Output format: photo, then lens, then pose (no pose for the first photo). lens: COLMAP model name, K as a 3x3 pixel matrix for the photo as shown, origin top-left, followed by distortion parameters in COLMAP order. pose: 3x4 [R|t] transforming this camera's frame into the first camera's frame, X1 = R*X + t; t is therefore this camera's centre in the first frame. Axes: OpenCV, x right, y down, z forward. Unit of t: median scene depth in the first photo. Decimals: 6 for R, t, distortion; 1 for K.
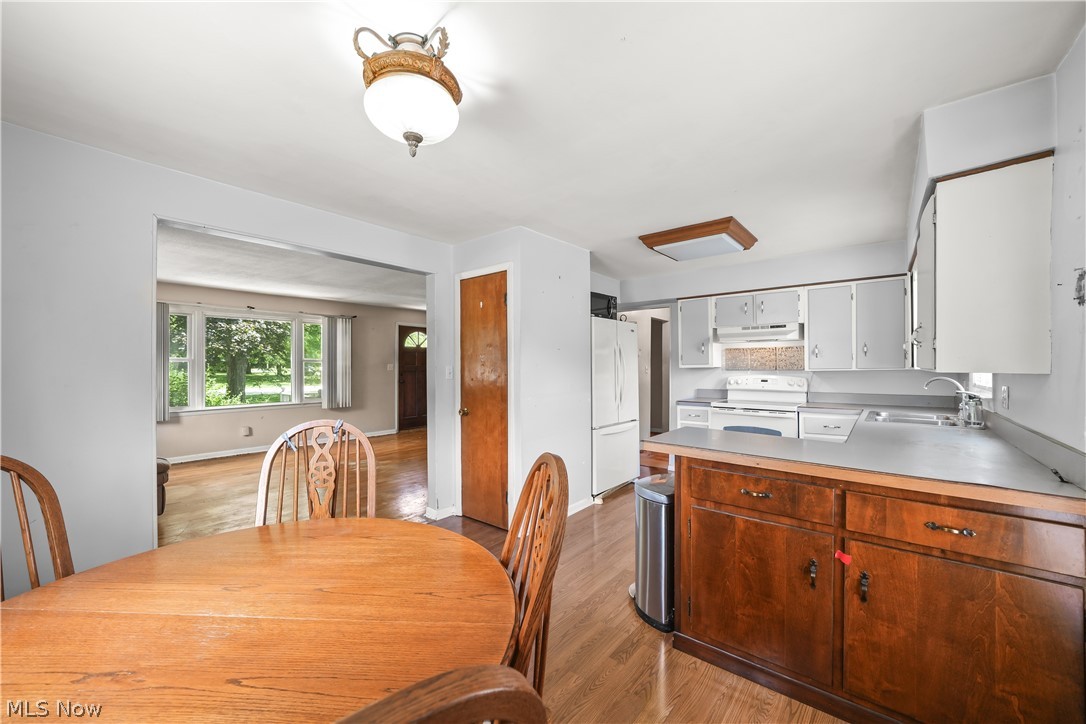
lens RADIAL K [[422.8, 0, 543.1], [0, 422.8, 363.4], [0, 0, 1]] dist [-0.008216, 0.000140]
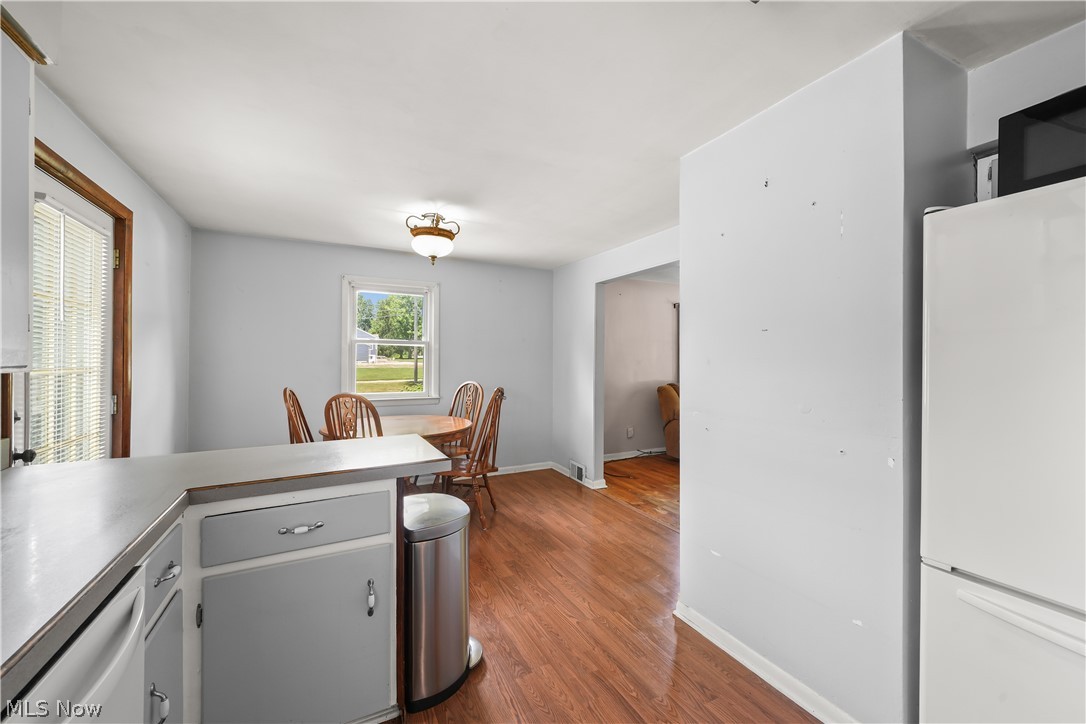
lens RADIAL K [[425.1, 0, 535.5], [0, 425.1, 356.2], [0, 0, 1]] dist [0.000938, 0.000107]
pose [[-0.411445, -0.006536, -0.911411, 0.559508], [-0.003043, 0.999979, -0.005798, 0.000208], [0.911430, 0.000388, -0.411456, 0.894681]]
